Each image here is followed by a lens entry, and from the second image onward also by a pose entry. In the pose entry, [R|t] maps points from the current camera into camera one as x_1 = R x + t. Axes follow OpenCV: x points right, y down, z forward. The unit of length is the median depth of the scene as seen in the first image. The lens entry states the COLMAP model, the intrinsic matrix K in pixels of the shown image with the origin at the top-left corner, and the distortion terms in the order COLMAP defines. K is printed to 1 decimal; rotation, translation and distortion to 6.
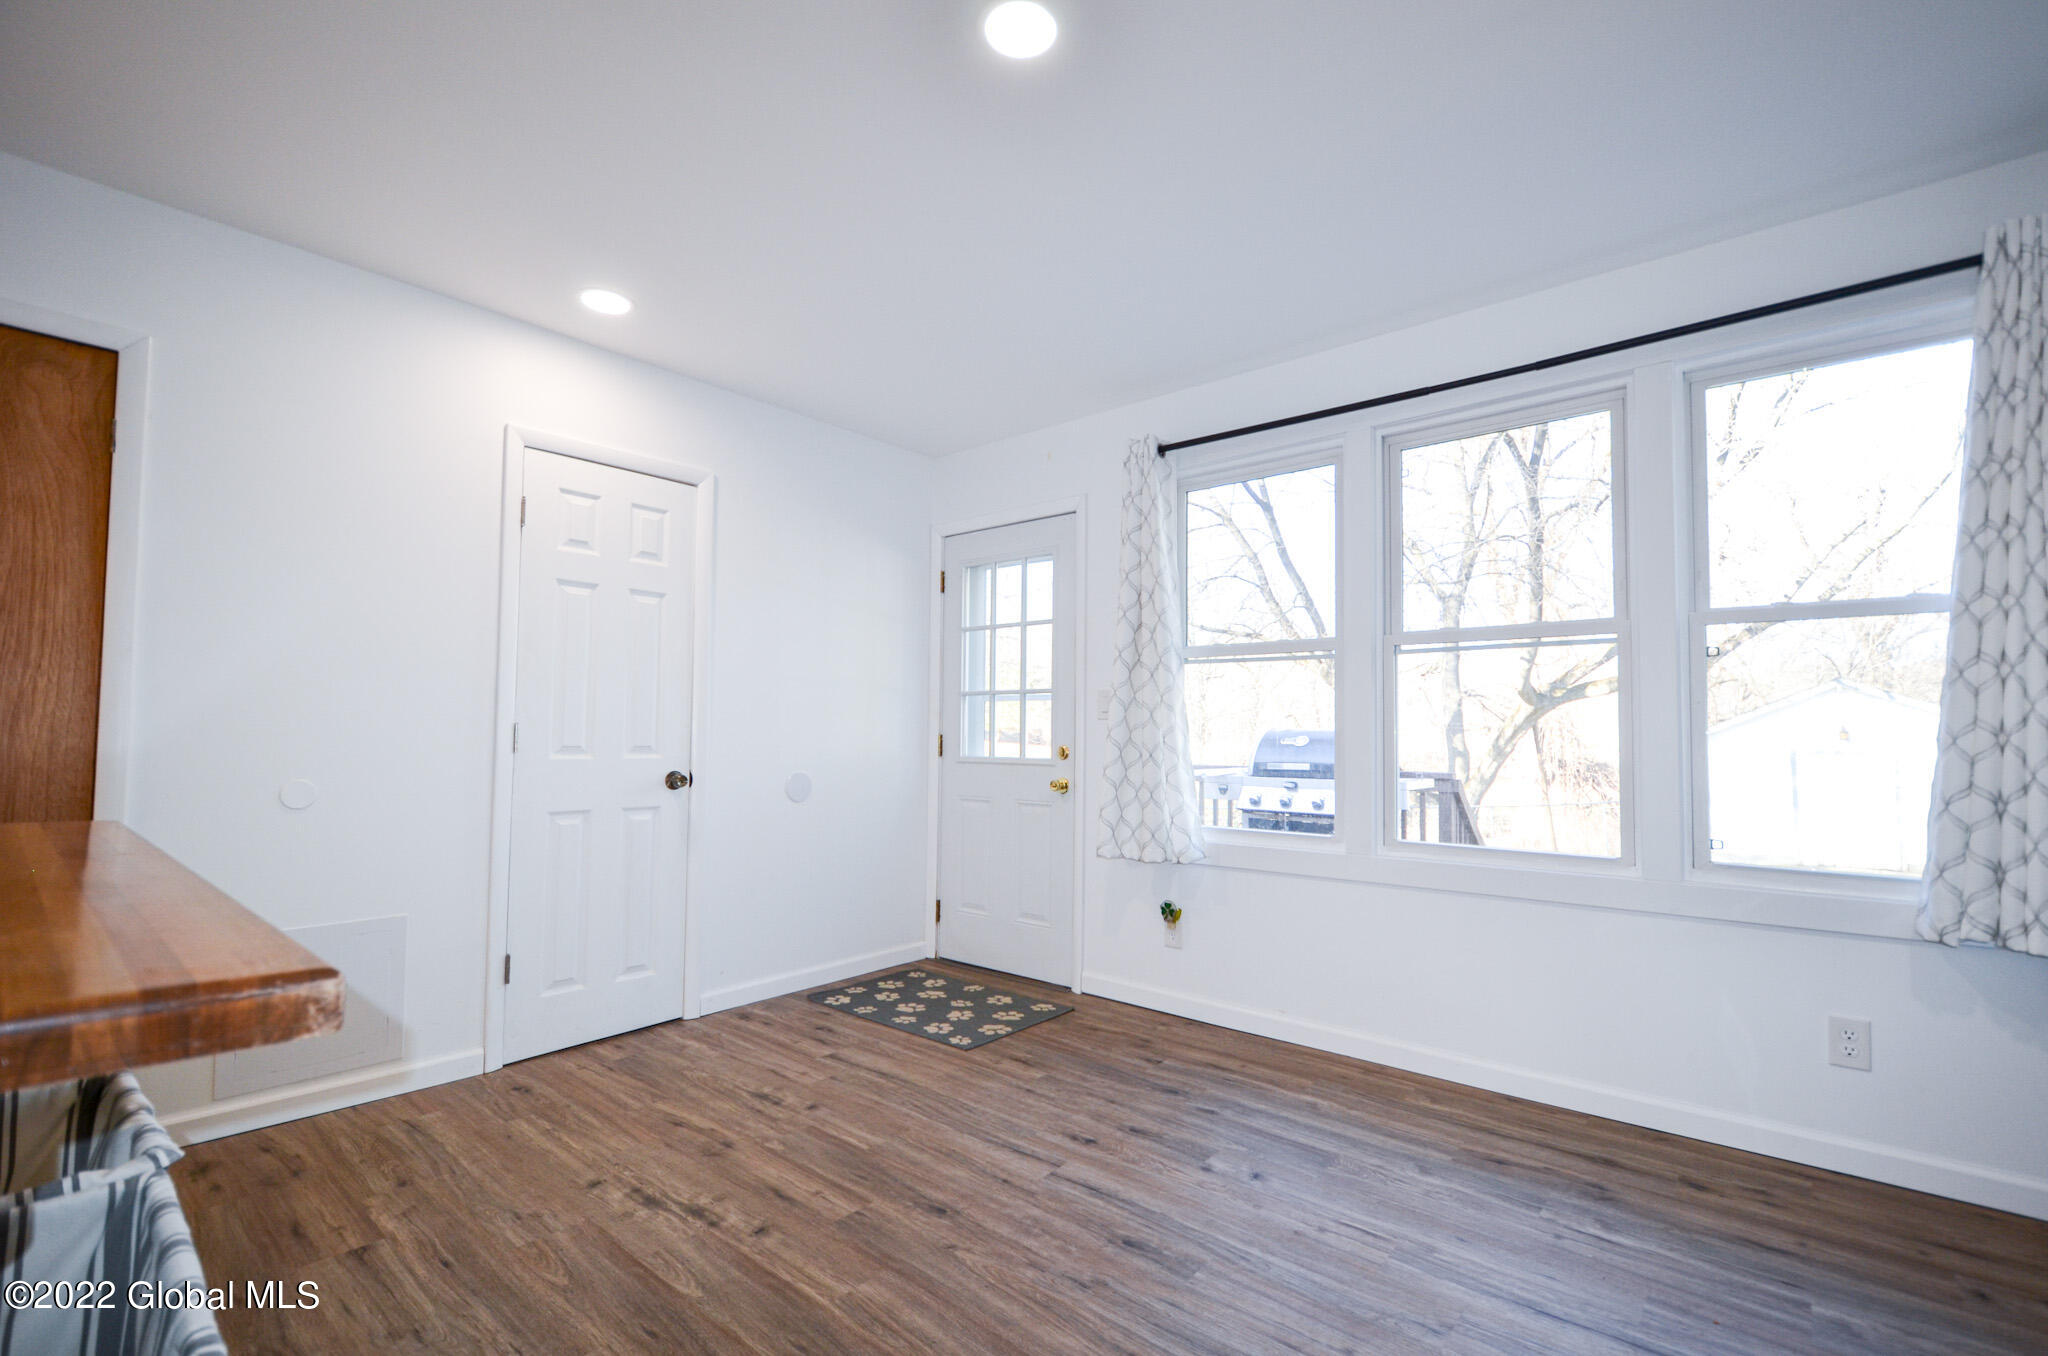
lens RADIAL K [[891.2, 0, 1044.6], [0, 891.2, 685.3], [0, 0, 1]] dist [0.005861, -0.005678]
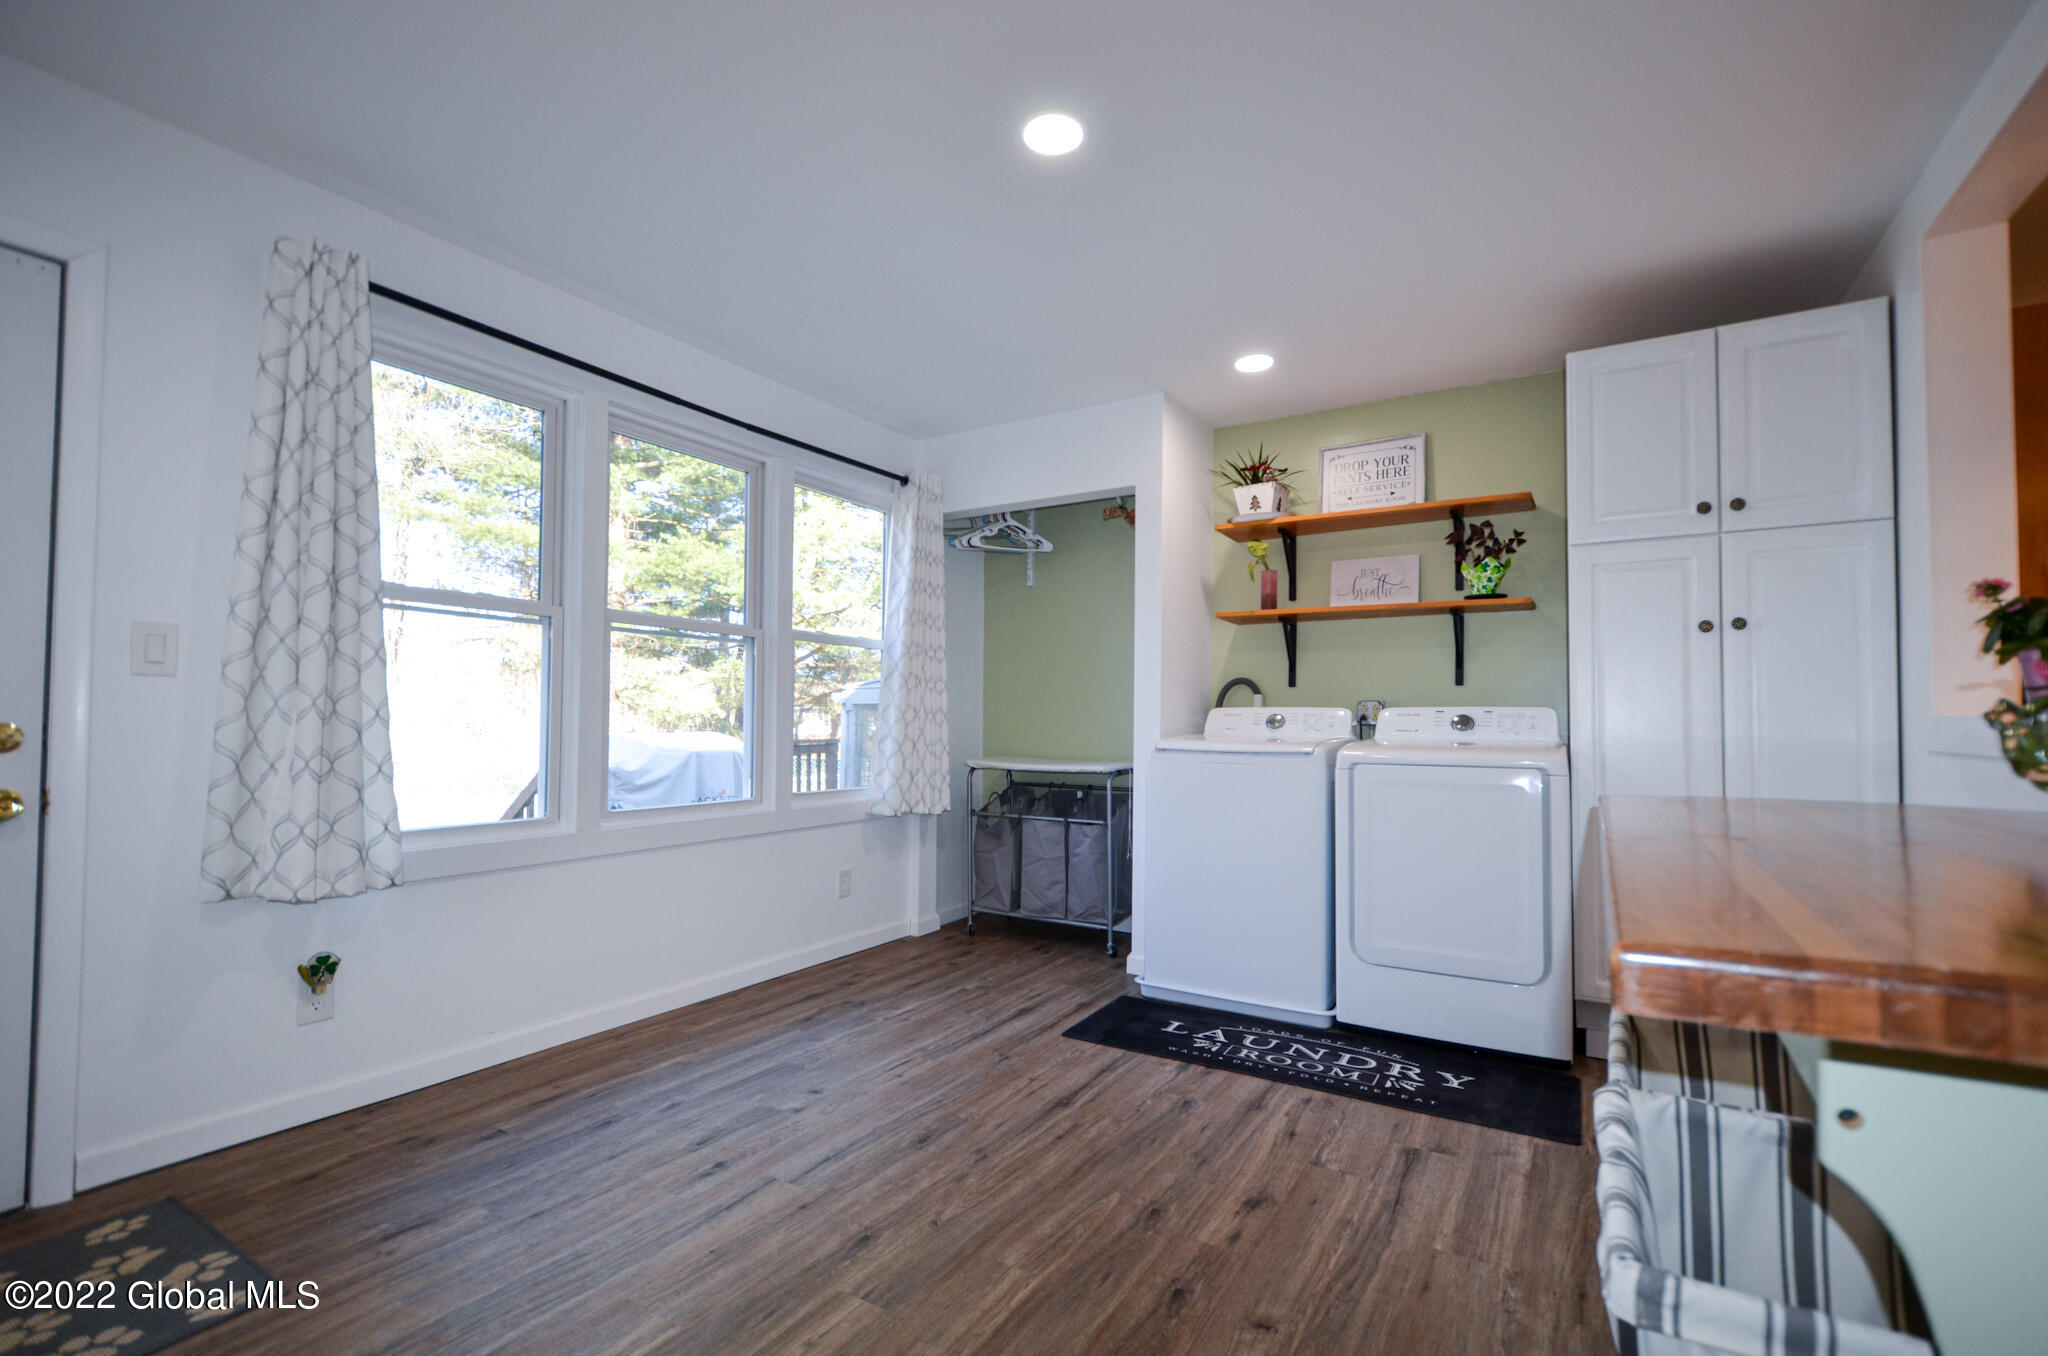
lens RADIAL K [[891.2, 0, 1042.6], [0, 891.2, 686.2], [0, 0, 1]] dist [0.005861, -0.005678]
pose [[-0.145913, 0.030499, 0.988827, -0.866632], [-0.064218, 0.997125, -0.040232, 0.048217], [-0.987211, -0.069371, -0.143535, 0.819029]]
